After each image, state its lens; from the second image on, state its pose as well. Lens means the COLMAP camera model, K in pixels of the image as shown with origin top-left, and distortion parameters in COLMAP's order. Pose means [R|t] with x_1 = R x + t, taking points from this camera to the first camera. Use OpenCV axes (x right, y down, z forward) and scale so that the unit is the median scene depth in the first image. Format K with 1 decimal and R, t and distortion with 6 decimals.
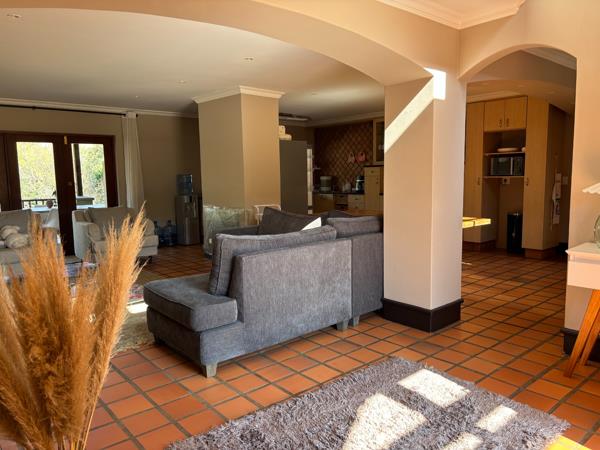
lens RADIAL K [[448.5, 0, 297.4], [0, 448.5, 224.0], [0, 0, 1]] dist [0.053362, -0.063500]
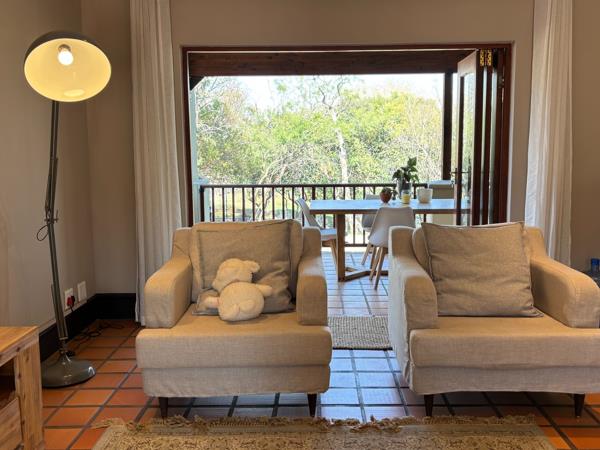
lens RADIAL K [[620.9, 0, 308.3], [0, 620.9, 224.1], [0, 0, 1]] dist [0.167469, -0.523619]
pose [[0.754248, 0.089423, -0.650471, -0.195434], [-0.075127, 0.995930, 0.049802, -0.054467], [0.652277, 0.011305, 0.757896, 0.542805]]
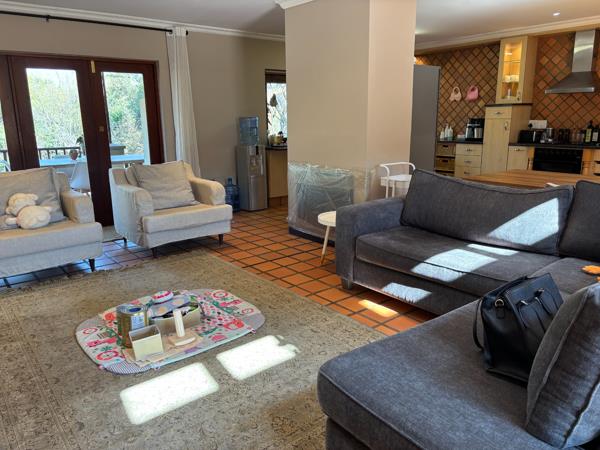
lens RADIAL K [[448.5, 0, 297.4], [0, 448.5, 224.0], [0, 0, 1]] dist [0.053362, -0.063500]
pose [[0.999493, 0.010270, -0.030148, -0.186376], [-0.006508, 0.992466, 0.122348, -0.031954], [0.031177, -0.122090, 0.992029, 0.304620]]
